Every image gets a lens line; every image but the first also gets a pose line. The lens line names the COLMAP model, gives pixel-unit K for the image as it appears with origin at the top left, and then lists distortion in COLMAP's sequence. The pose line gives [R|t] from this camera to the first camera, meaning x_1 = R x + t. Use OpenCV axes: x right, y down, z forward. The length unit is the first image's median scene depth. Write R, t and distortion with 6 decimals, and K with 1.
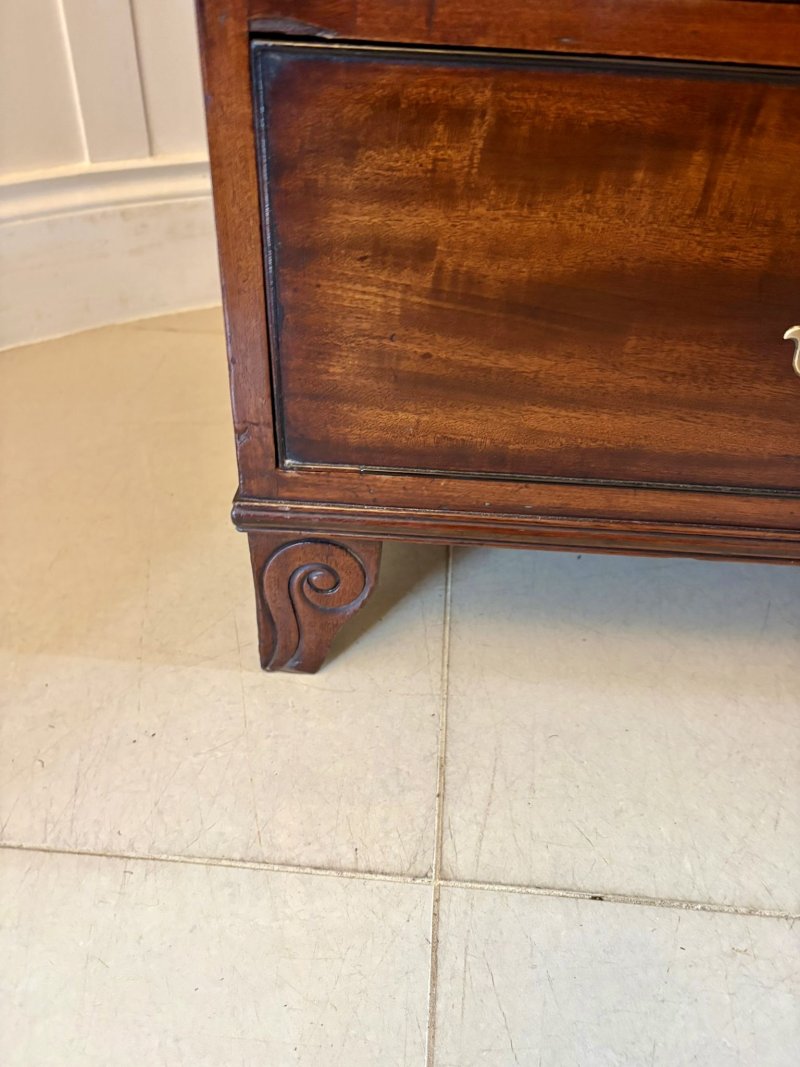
lens RADIAL K [[808.3, 0, 406.9], [0, 808.3, 542.3], [0, 0, 1]] dist [0.050869, -0.052173]
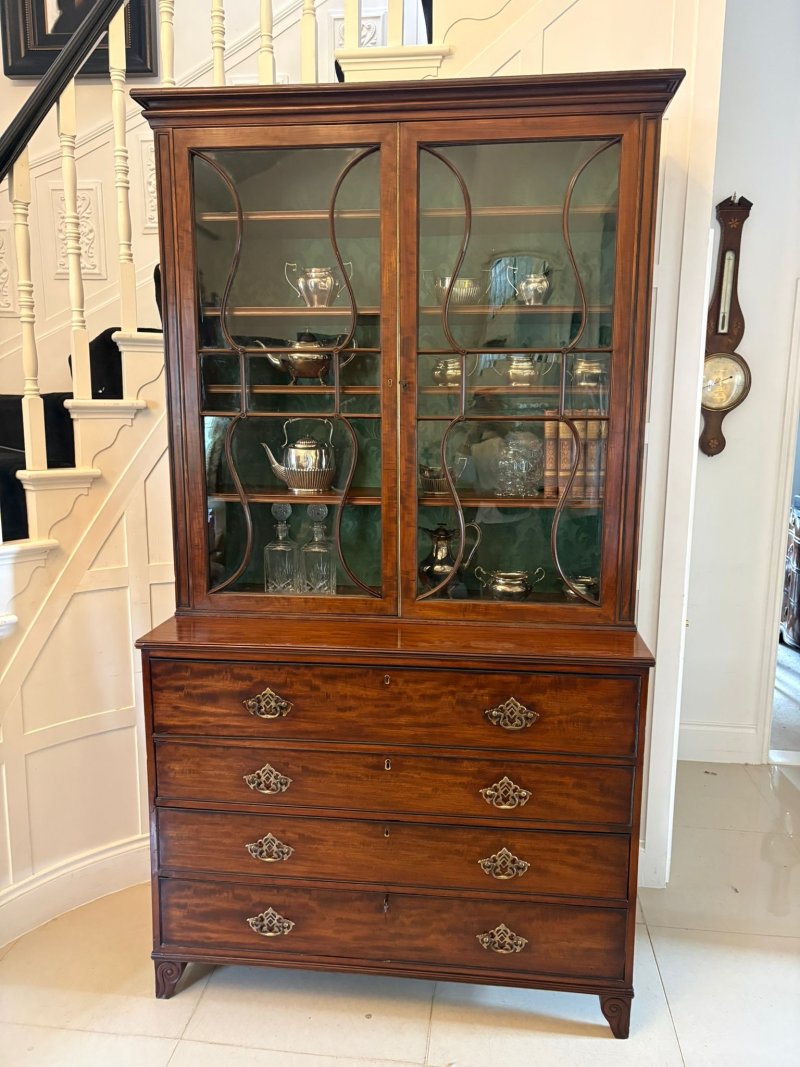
lens RADIAL K [[808.3, 0, 401.8], [0, 808.3, 541.6], [0, 0, 1]] dist [0.050869, -0.052173]
pose [[0.997830, -0.028271, -0.059461, 1.755048], [-0.003772, 0.877093, -0.480306, 0.145430], [0.065732, 0.479489, 0.875083, -4.674969]]
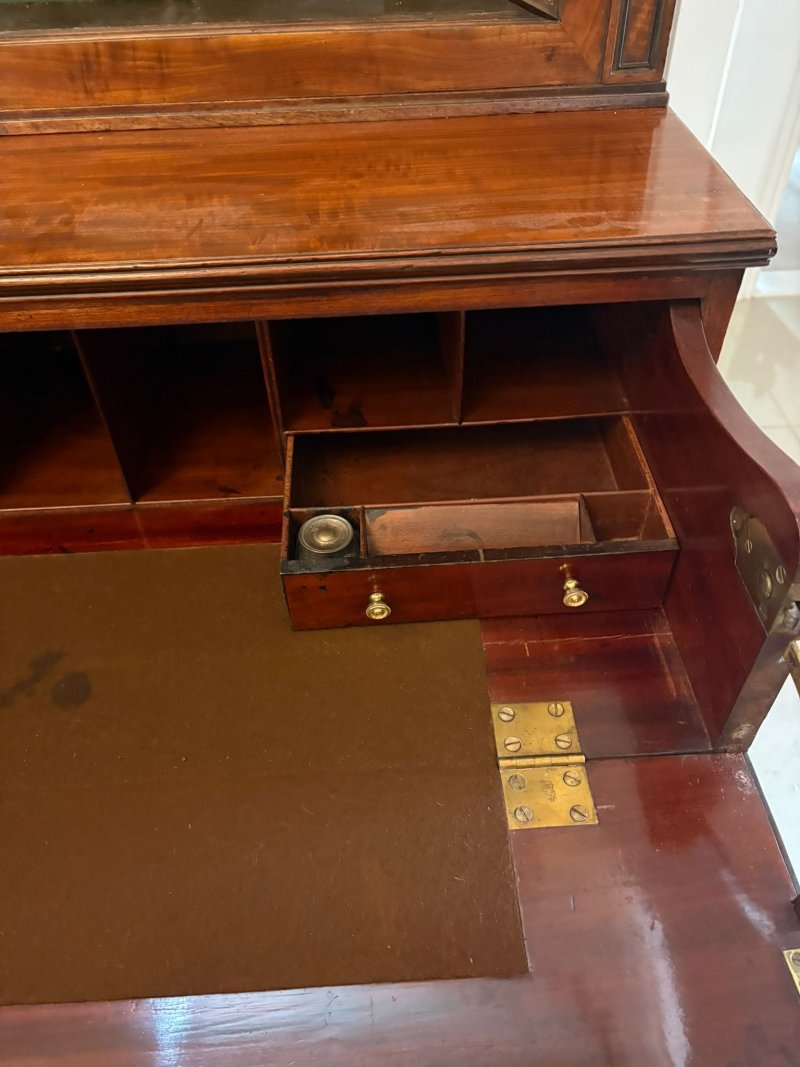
lens RADIAL K [[808.3, 0, 409.5], [0, 808.3, 534.4], [0, 0, 1]] dist [0.050869, -0.052173]
pose [[0.992036, -0.121751, 0.032270, 2.273339], [0.117548, 0.986951, 0.110043, -1.245565], [-0.045247, -0.105373, 0.993403, -1.440851]]
